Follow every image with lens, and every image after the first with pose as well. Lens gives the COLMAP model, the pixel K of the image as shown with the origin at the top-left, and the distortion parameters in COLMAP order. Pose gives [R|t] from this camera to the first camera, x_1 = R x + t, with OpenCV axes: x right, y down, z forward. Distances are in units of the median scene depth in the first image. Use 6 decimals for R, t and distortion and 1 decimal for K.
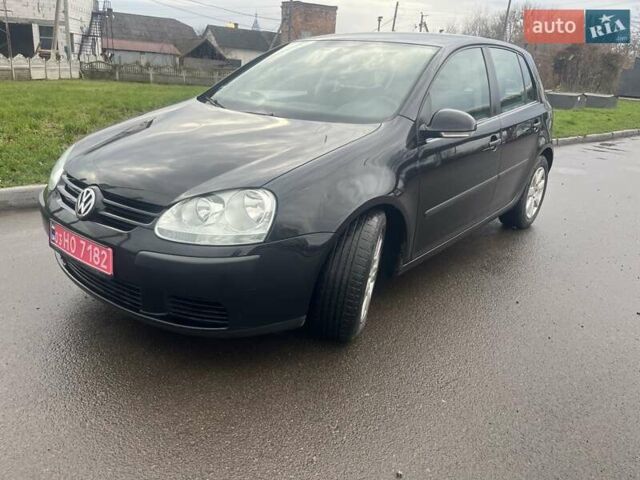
lens RADIAL K [[478.8, 0, 320.0], [0, 478.8, 240.0], [0, 0, 1]] dist [0.067825, -0.095590]
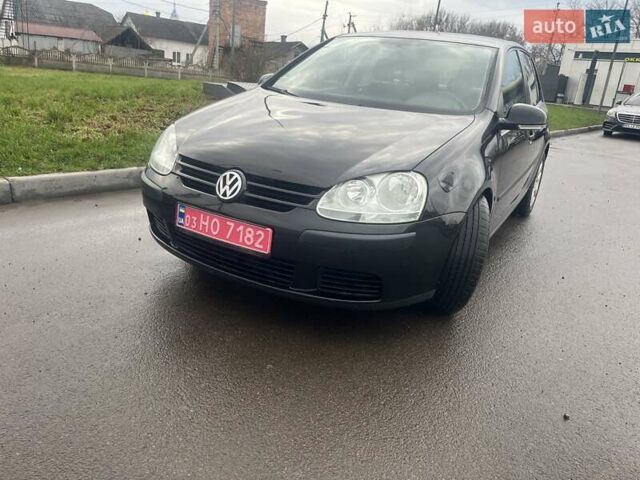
lens RADIAL K [[478.8, 0, 320.0], [0, 478.8, 240.0], [0, 0, 1]] dist [0.067825, -0.095590]
pose [[0.988403, -0.013451, 0.151257, -0.207172], [0.012401, 0.999892, 0.007886, 0.015311], [-0.151347, -0.005919, 0.988463, -0.020244]]
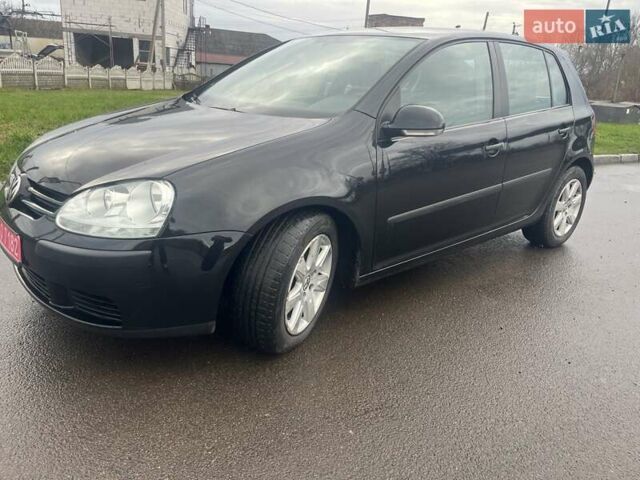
lens RADIAL K [[478.8, 0, 320.0], [0, 478.8, 240.0], [0, 0, 1]] dist [0.067825, -0.095590]
pose [[0.985324, 0.055290, -0.161493, 0.140669], [-0.059178, 0.998060, -0.019364, 0.003857], [0.160109, 0.028636, 0.986684, 0.054384]]
